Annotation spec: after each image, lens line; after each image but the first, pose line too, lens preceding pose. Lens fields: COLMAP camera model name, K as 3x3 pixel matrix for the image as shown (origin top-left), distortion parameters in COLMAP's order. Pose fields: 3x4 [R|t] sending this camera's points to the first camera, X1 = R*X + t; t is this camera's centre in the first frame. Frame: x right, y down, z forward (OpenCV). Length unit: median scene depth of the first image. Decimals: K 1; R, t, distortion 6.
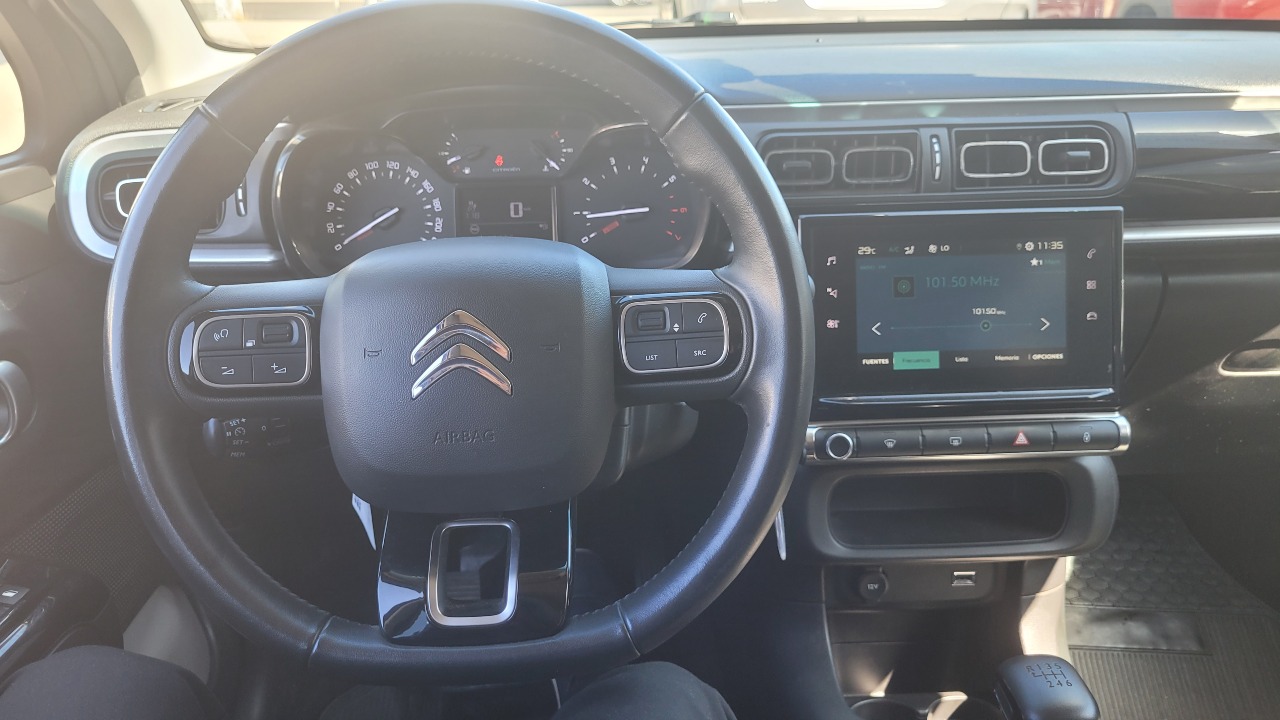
lens RADIAL K [[976.9, 0, 634.6], [0, 976.9, 354.7], [0, 0, 1]] dist [0.034486, -0.026508]
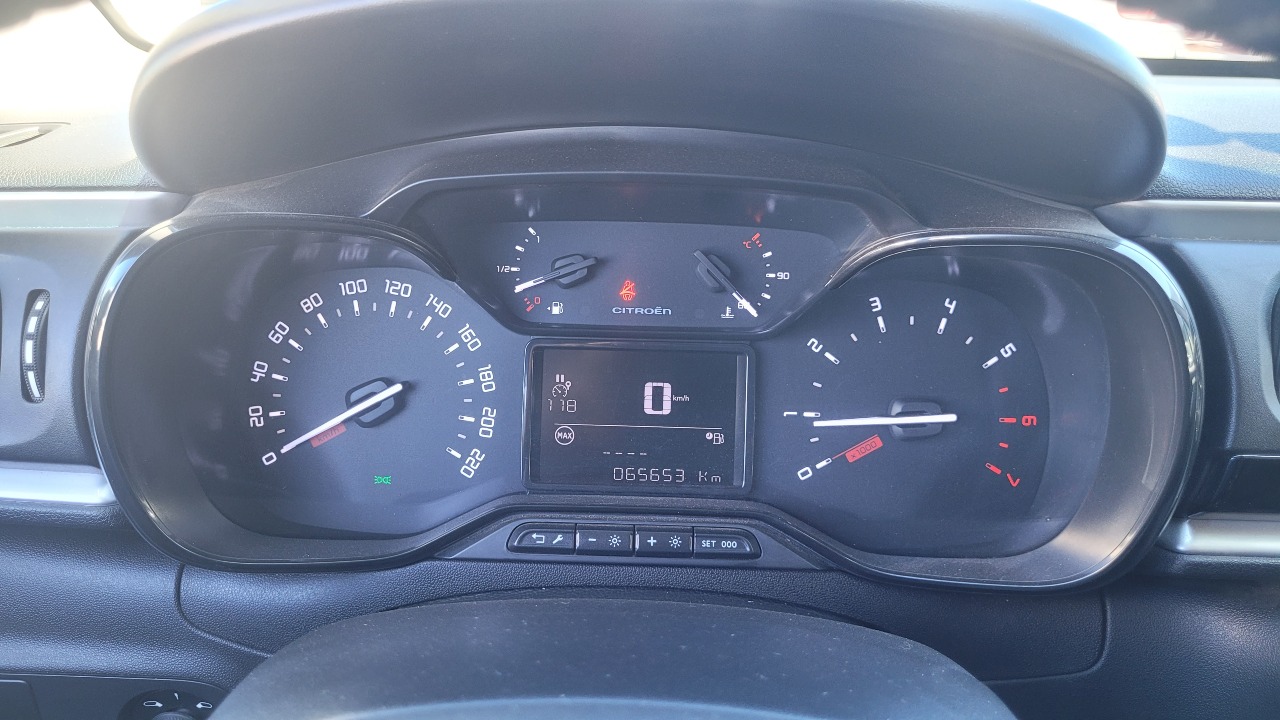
lens RADIAL K [[976.9, 0, 634.7], [0, 976.9, 365.2], [0, 0, 1]] dist [0.034486, -0.026508]
pose [[0.997126, 0.057438, -0.049403, -0.110530], [-0.059423, 0.997444, -0.039684, -0.145871], [0.046997, 0.042505, 0.997990, 0.546044]]
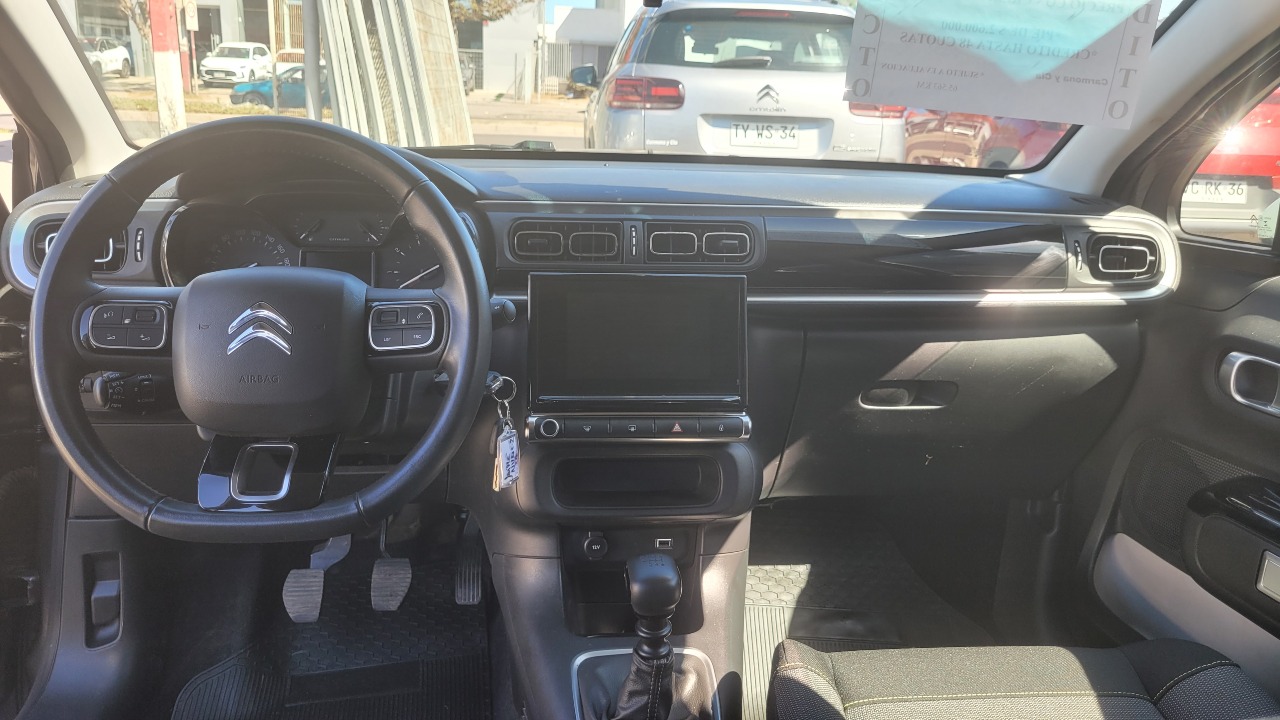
lens RADIAL K [[976.9, 0, 645.8], [0, 976.9, 363.3], [0, 0, 1]] dist [0.034486, -0.026508]
pose [[0.996965, 0.029484, 0.072047, 0.210391], [-0.020769, 0.992696, -0.118843, 0.144504], [-0.075025, 0.116986, 0.990296, -0.400171]]
